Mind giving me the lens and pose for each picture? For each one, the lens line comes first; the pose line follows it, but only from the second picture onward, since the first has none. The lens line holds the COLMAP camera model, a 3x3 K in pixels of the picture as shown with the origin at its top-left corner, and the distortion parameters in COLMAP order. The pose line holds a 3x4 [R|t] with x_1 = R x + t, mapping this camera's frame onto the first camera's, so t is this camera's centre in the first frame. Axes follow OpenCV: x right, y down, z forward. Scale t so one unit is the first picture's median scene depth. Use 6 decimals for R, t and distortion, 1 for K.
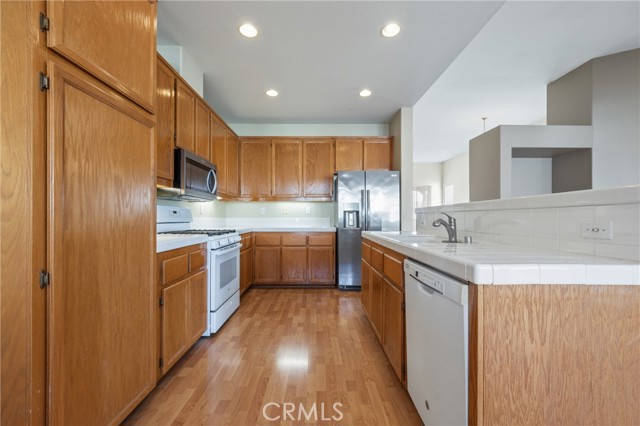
lens RADIAL K [[258.0, 0, 318.2], [0, 258.0, 216.5], [0, 0, 1]] dist [0.000338, -0.001317]
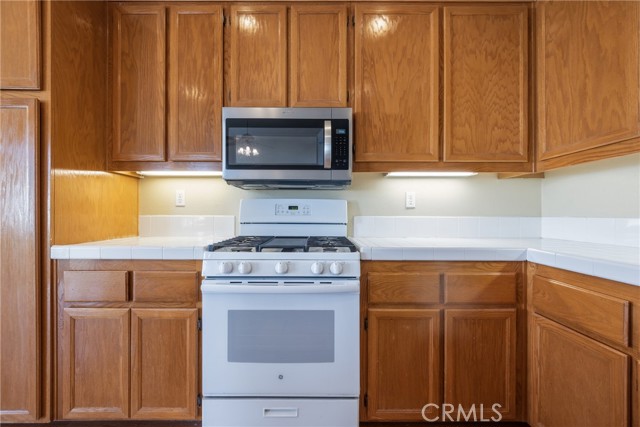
lens RADIAL K [[258.0, 0, 311.3], [0, 258.0, 215.5], [0, 0, 1]] dist [0.000338, -0.001317]
pose [[-0.018227, 0.008787, -0.999795, 0.063390], [-0.003802, 0.999954, 0.008857, 0.003127], [0.999827, 0.003963, -0.018193, 0.759524]]
